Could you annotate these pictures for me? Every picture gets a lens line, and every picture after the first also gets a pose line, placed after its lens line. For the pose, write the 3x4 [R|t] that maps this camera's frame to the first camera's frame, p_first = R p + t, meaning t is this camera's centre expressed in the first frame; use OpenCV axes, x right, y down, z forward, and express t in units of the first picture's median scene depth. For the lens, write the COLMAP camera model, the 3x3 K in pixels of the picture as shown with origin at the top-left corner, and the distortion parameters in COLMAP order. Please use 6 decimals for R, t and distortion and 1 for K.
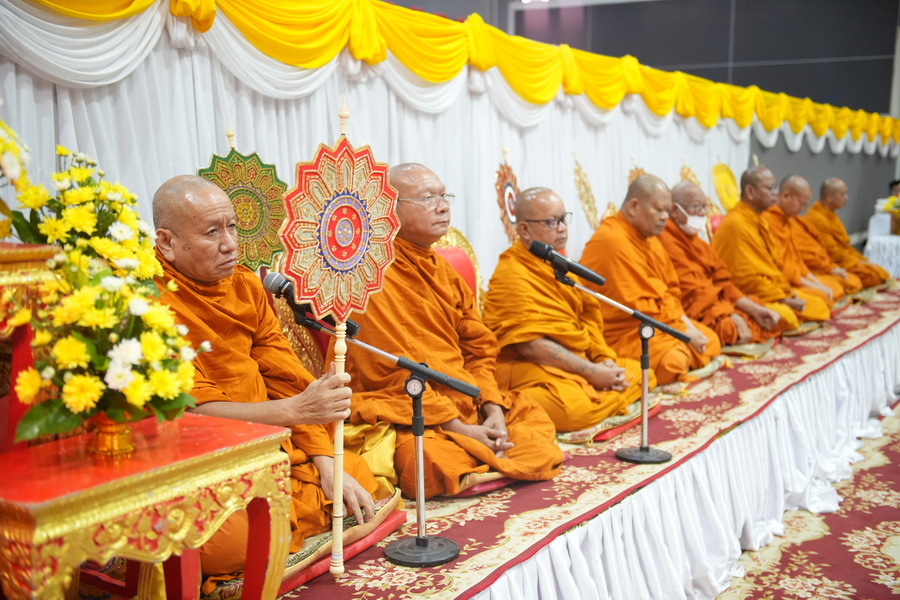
lens RADIAL K [[1110.1, 0, 450.1], [0, 1110.1, 305.8], [0, 0, 1]] dist [0.089170, 0.000000]
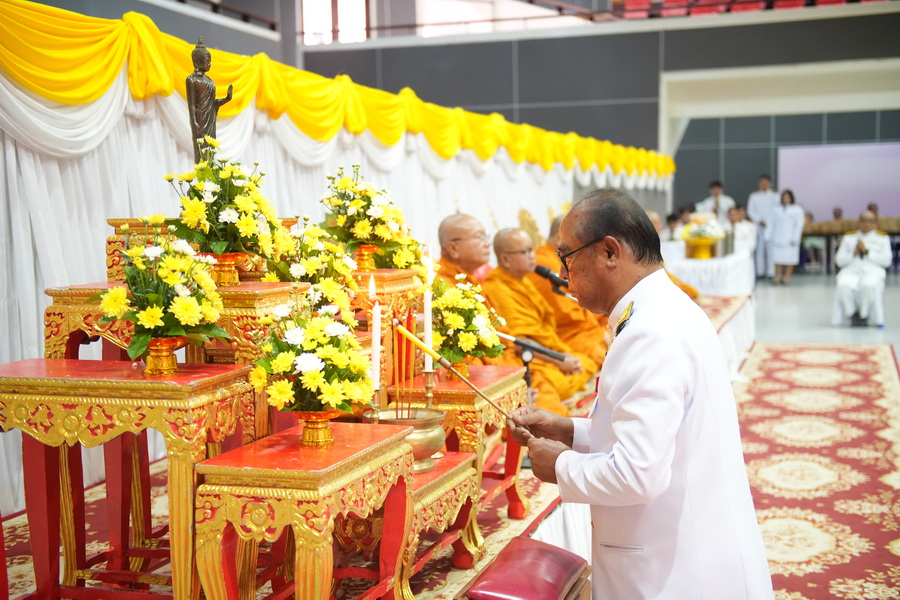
lens RADIAL K [[1235.1, 0, 449.7], [0, 1235.1, 298.2], [0, 0, 1]] dist [0.098427, 0.000000]
pose [[0.972551, -0.044292, 0.228437, -0.248241], [0.054839, 0.997693, -0.040026, 0.025587], [-0.226137, 0.051455, 0.972736, -0.319191]]
